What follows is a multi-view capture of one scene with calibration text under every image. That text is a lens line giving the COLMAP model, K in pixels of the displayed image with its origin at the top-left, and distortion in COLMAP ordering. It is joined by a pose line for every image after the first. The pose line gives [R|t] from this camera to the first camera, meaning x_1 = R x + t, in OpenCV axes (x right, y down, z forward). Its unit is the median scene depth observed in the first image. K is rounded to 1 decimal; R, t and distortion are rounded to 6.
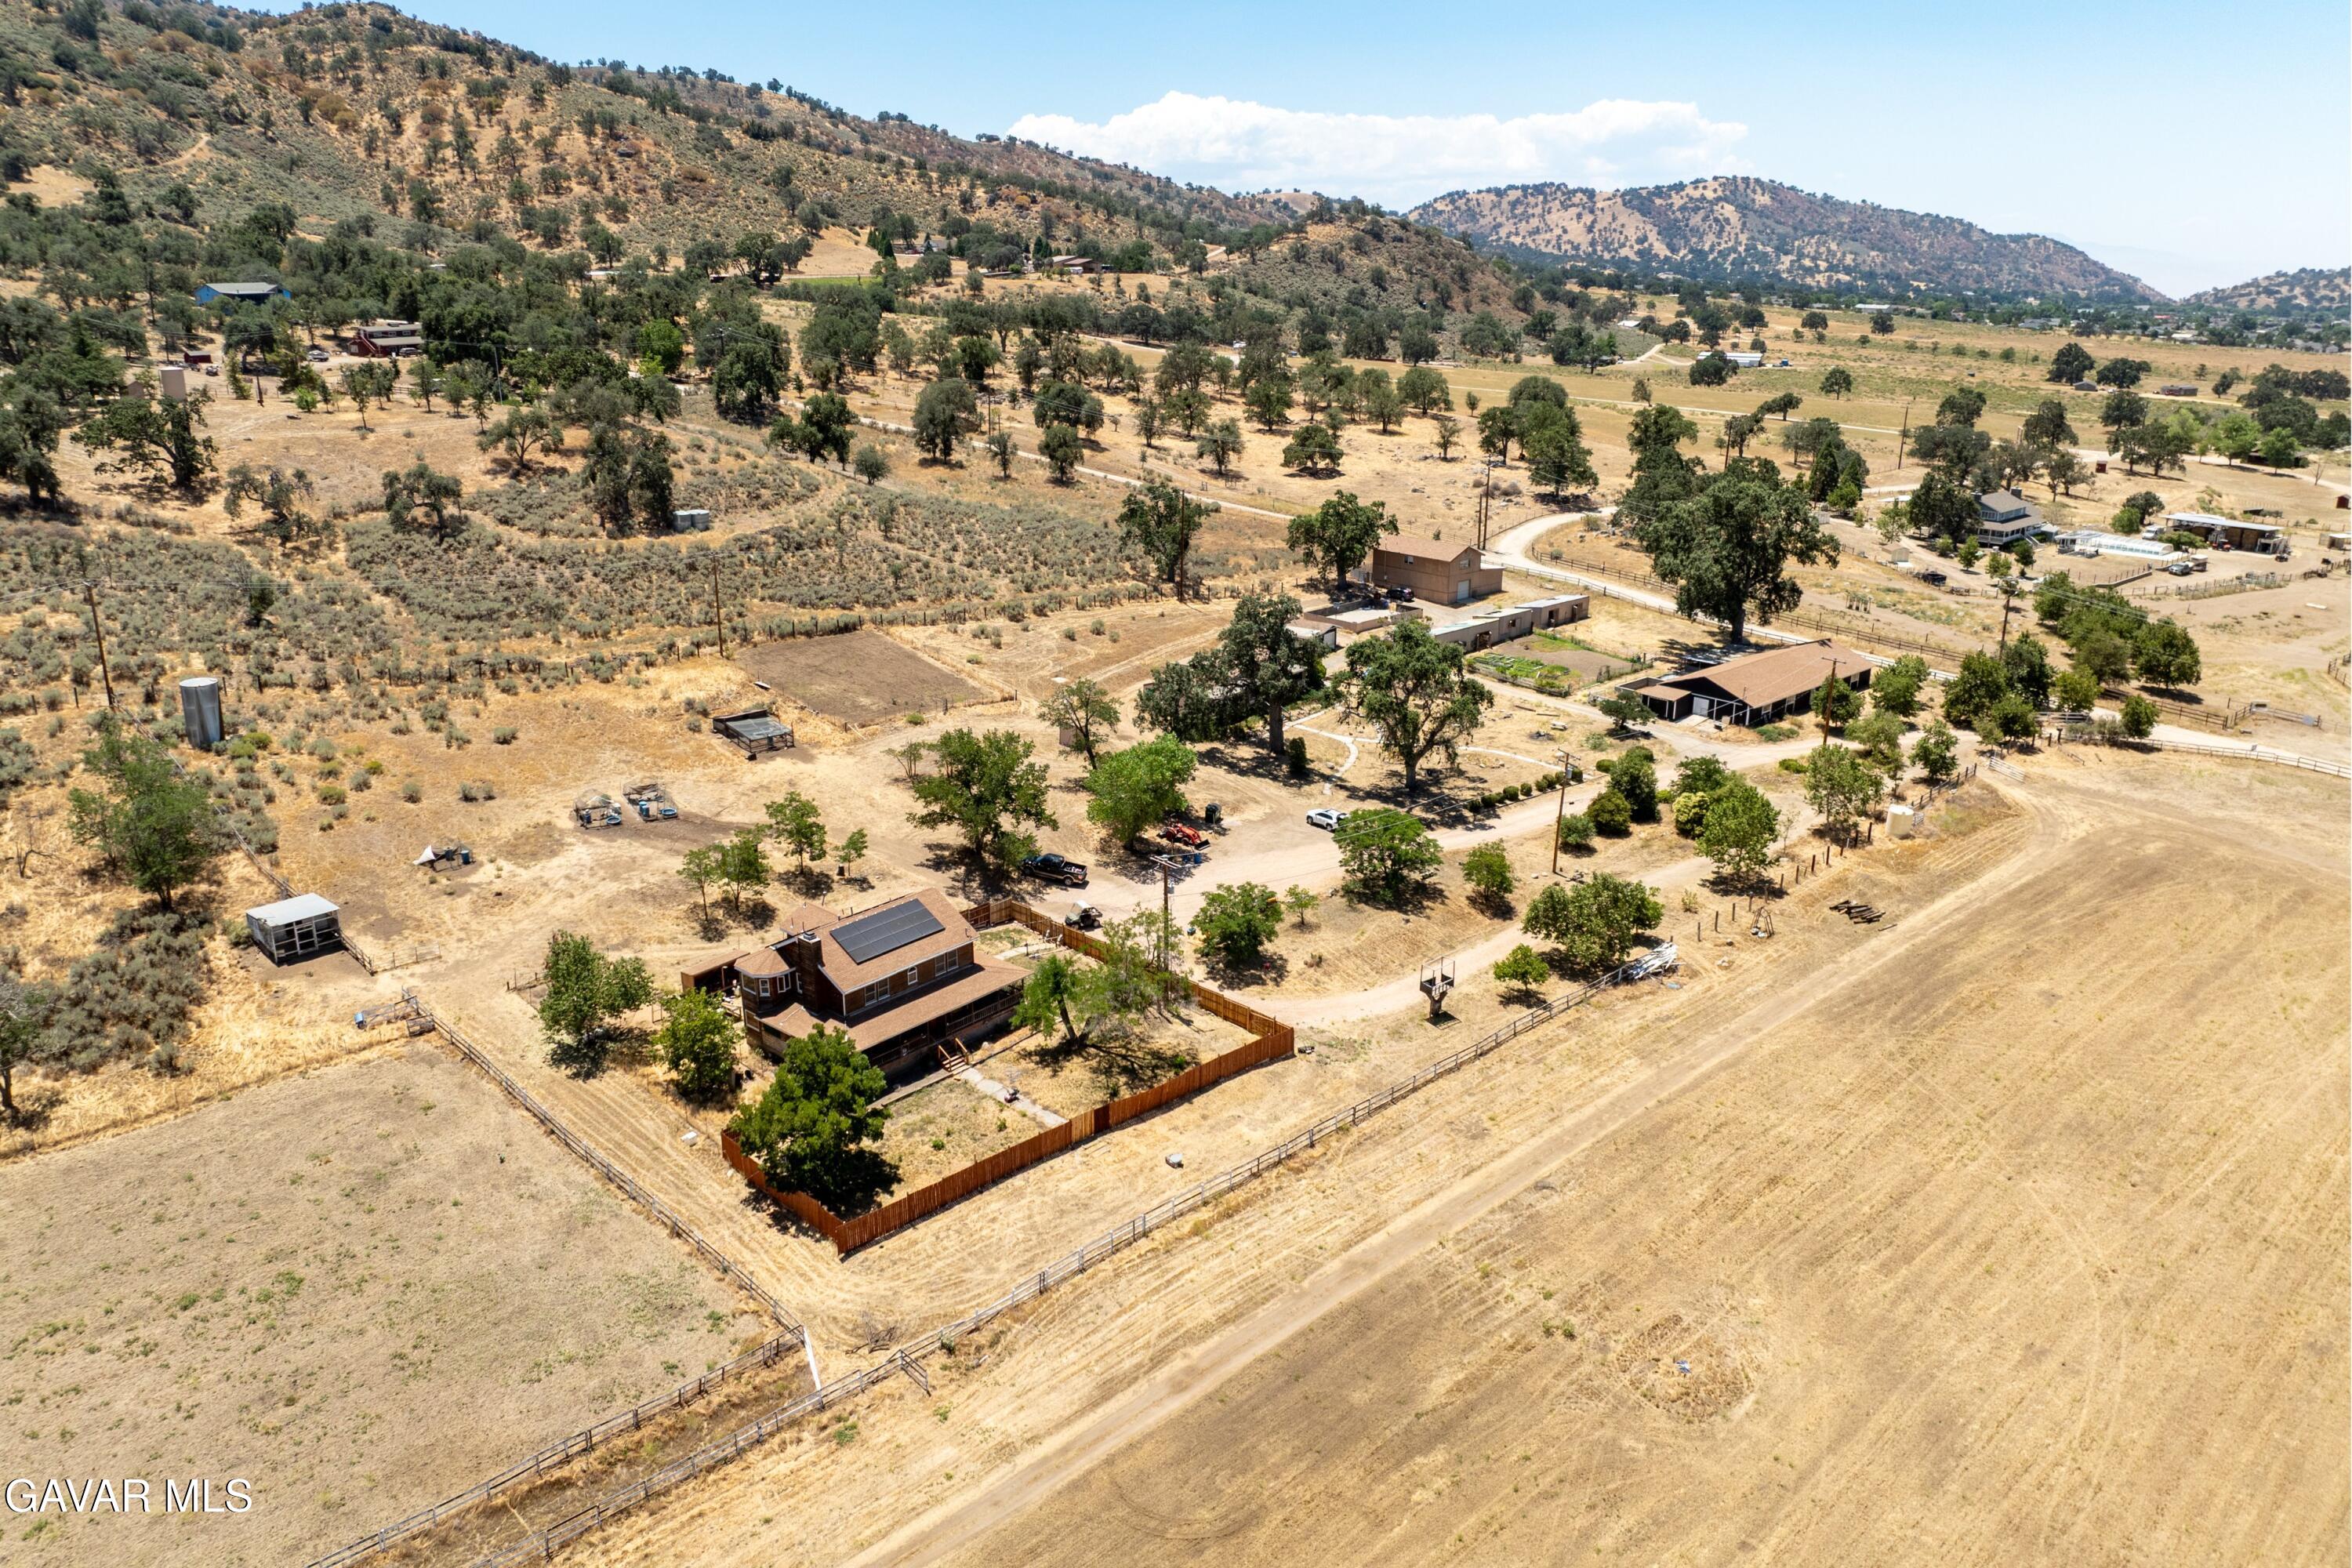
lens RADIAL K [[1667.9, 0, 1159.3], [0, 1667.9, 732.5], [0, 0, 1]] dist [-0.041772, -0.003812]
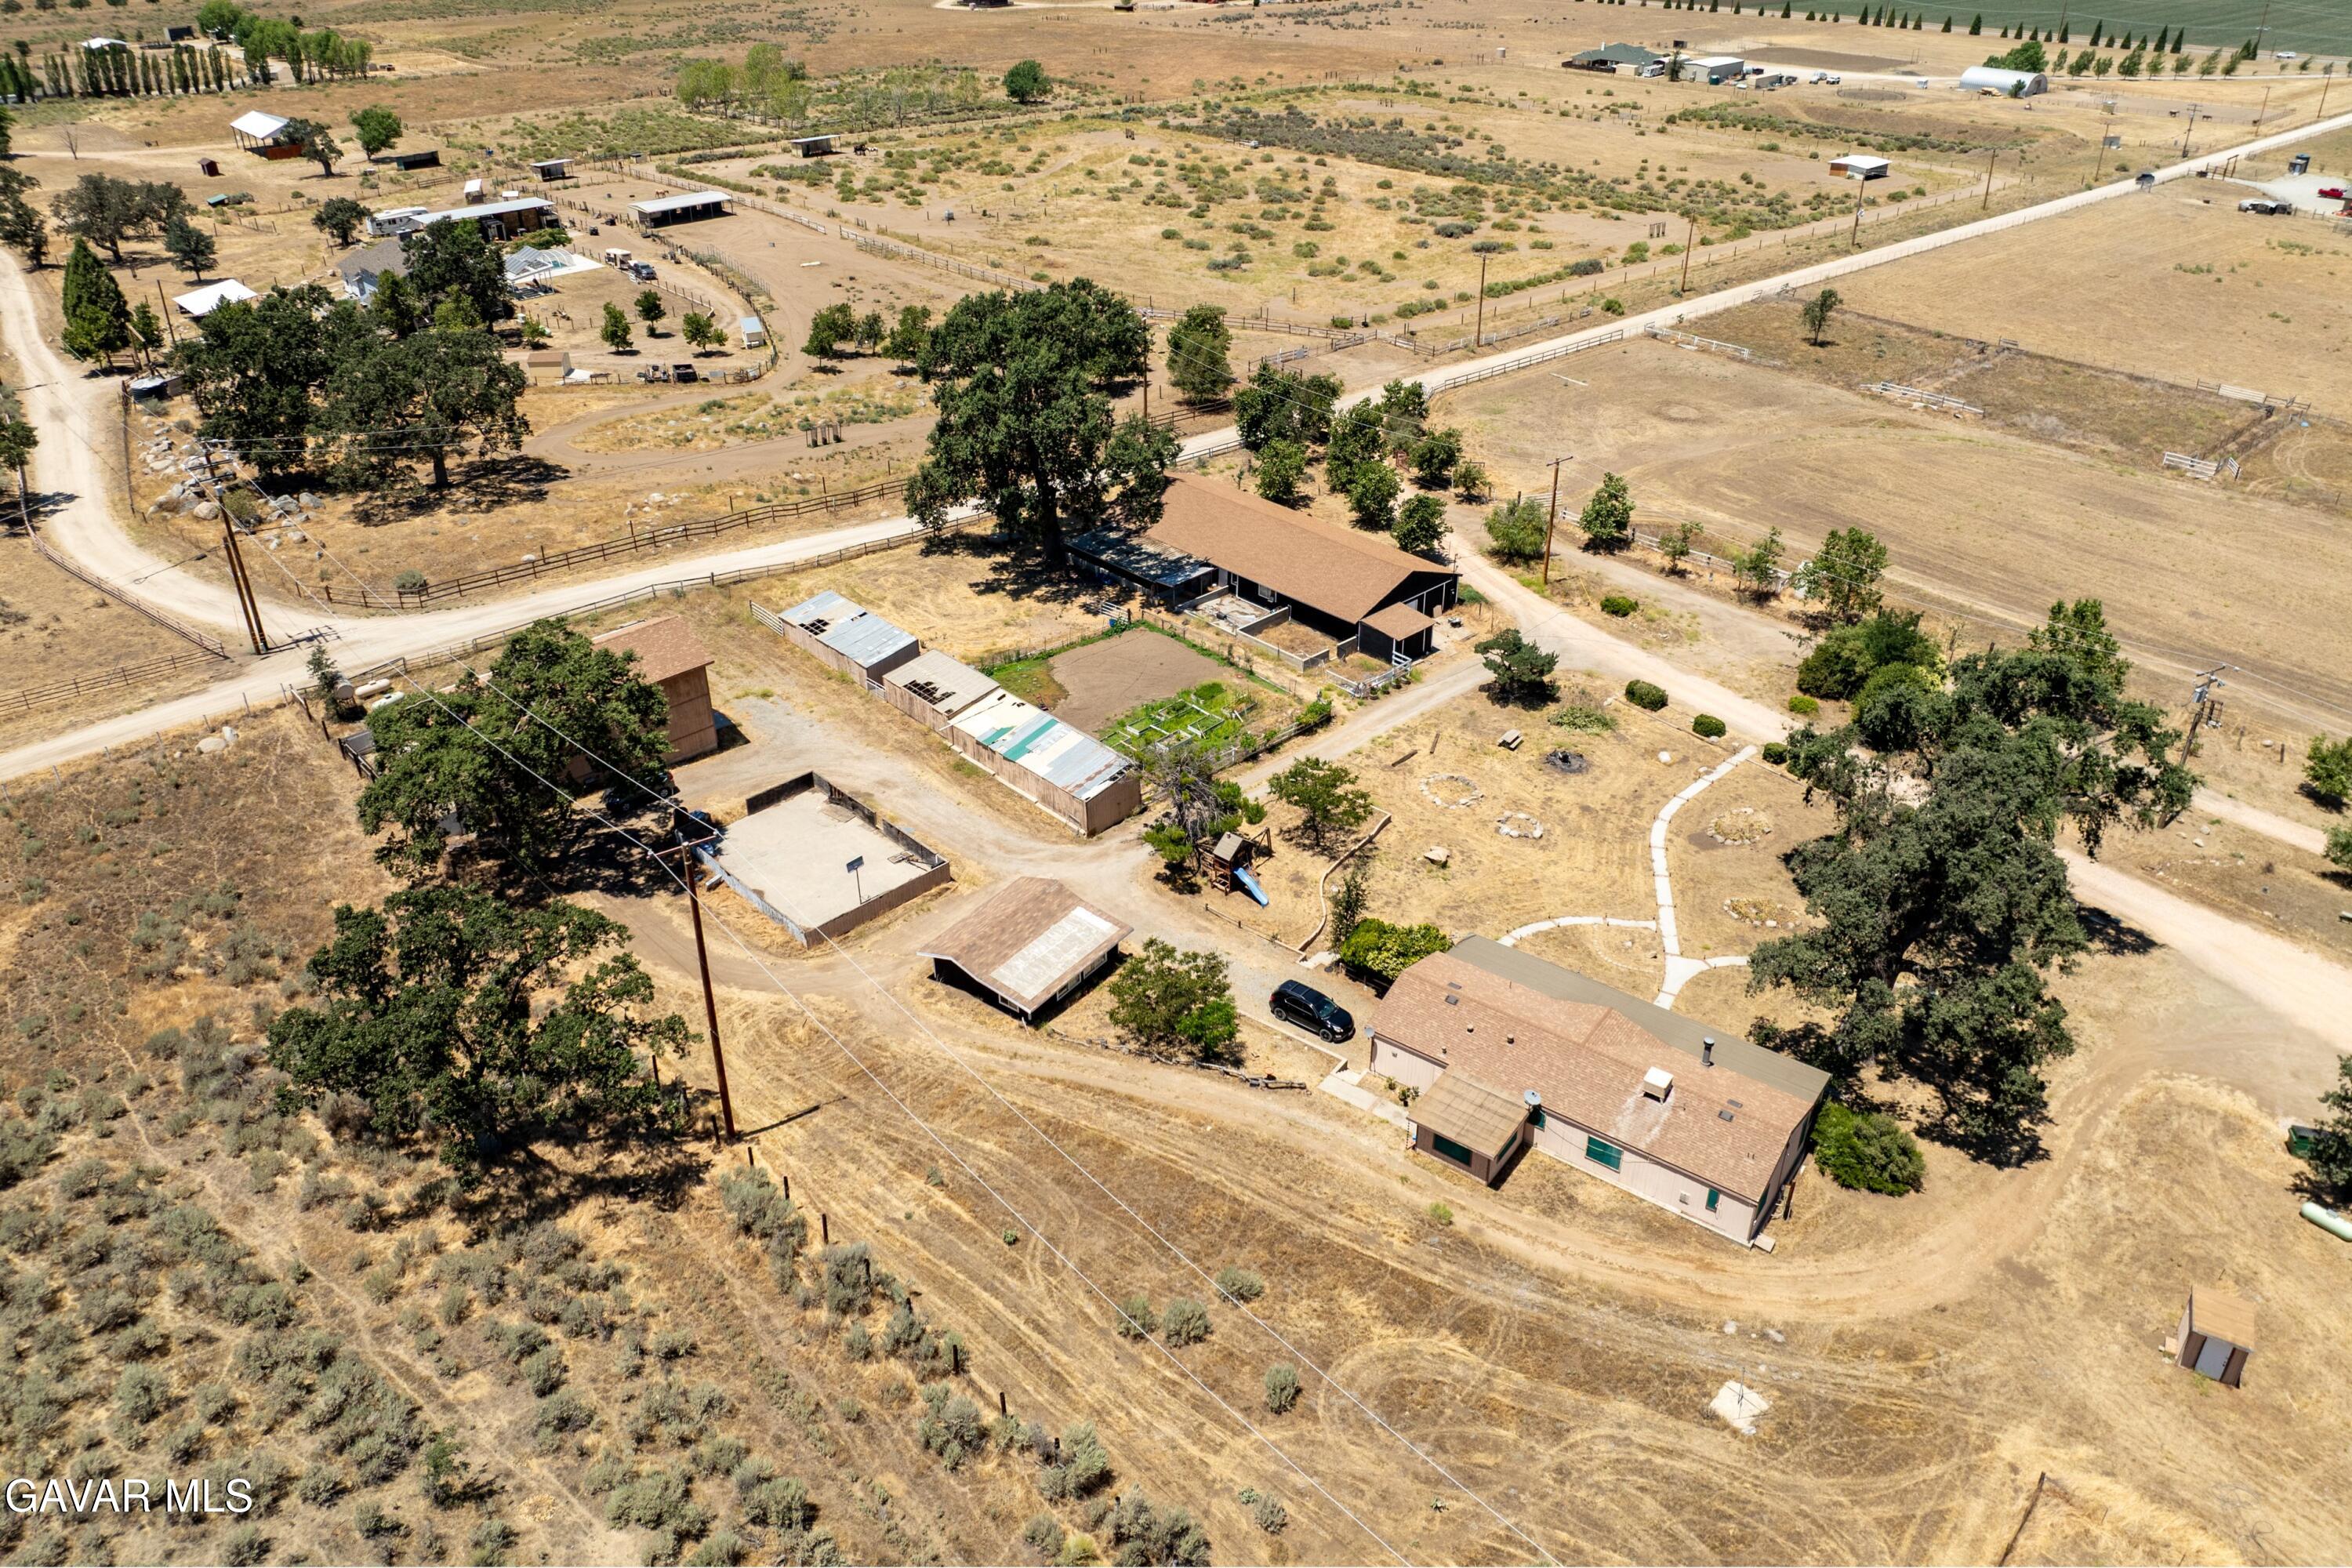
lens RADIAL K [[1658.1, 0, 1172.7], [0, 1658.1, 693.5], [0, 0, 1]] dist [-0.035399, -0.000782]
pose [[-0.020943, -0.481253, 0.876332, -0.063467], [0.289102, 0.836163, 0.466103, -0.076748], [-0.957069, 0.263111, 0.121619, 0.240047]]
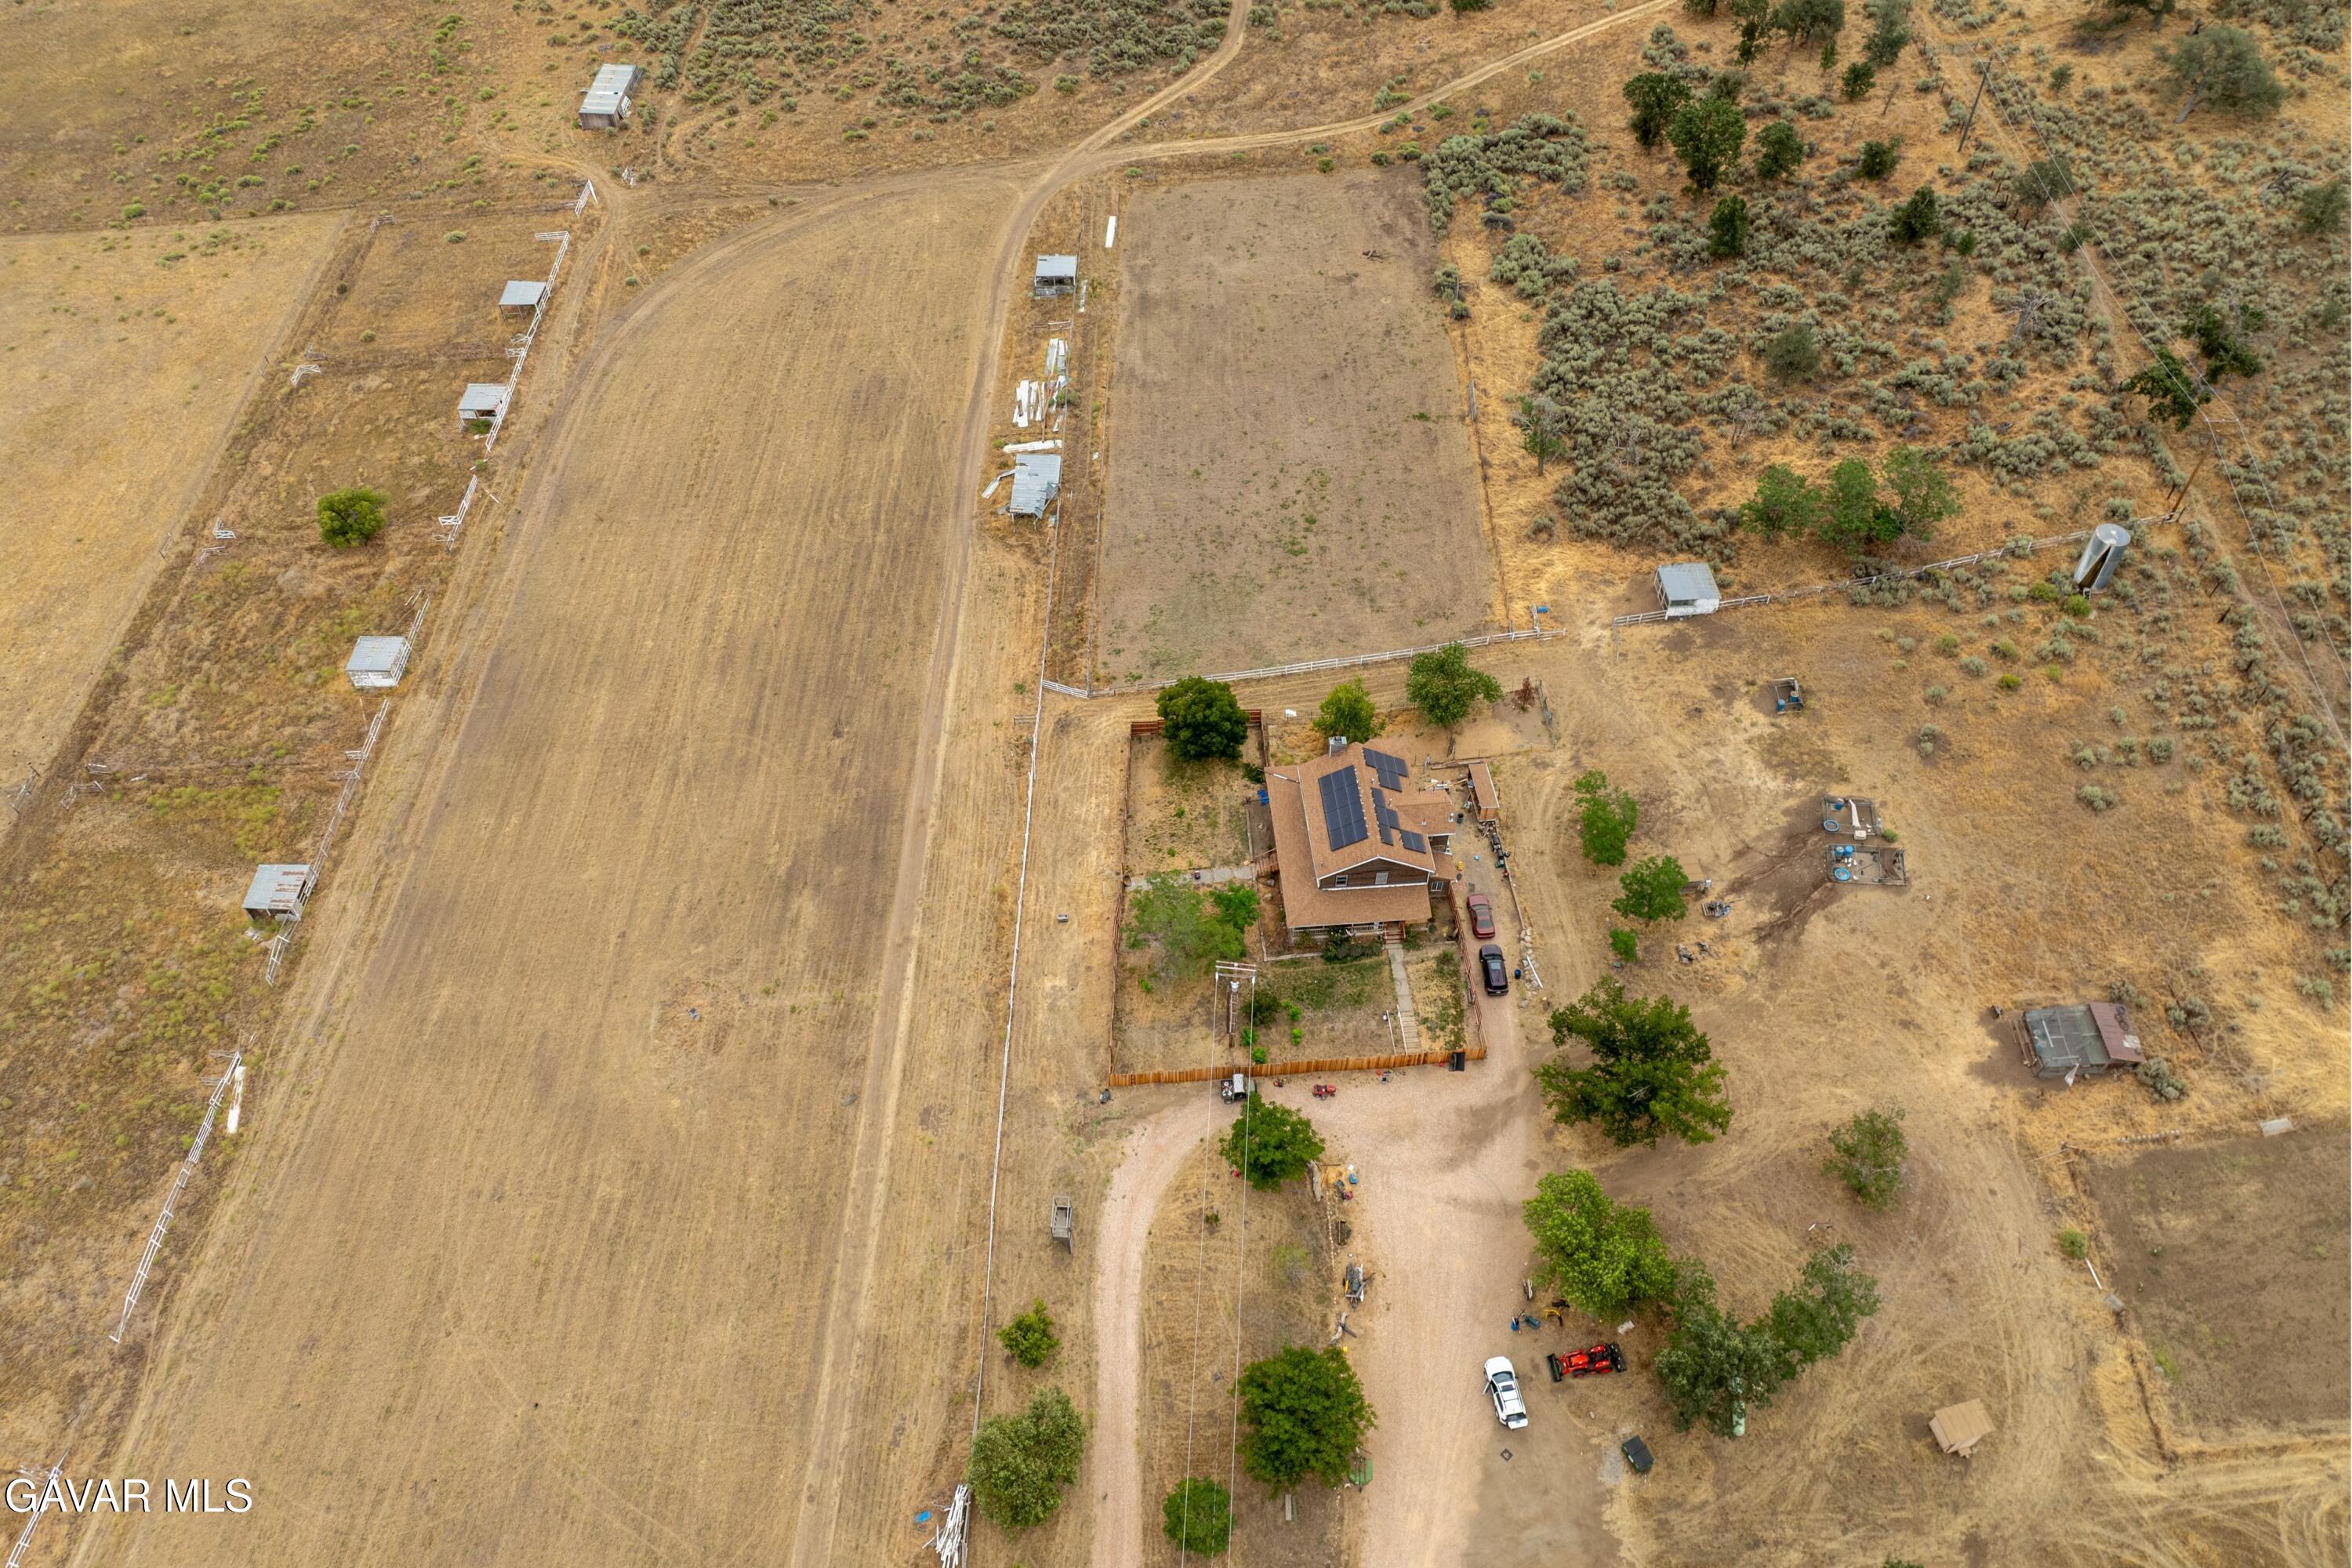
lens RADIAL K [[1679.1, 0, 1172.0], [0, 1679.1, 729.1], [0, 0, 1]] dist [-0.035872, -0.002854]
pose [[-0.699484, 0.534720, -0.474128, 0.064803], [-0.190115, 0.500305, 0.844720, -0.125791], [0.688897, 0.681007, -0.248297, 0.162034]]
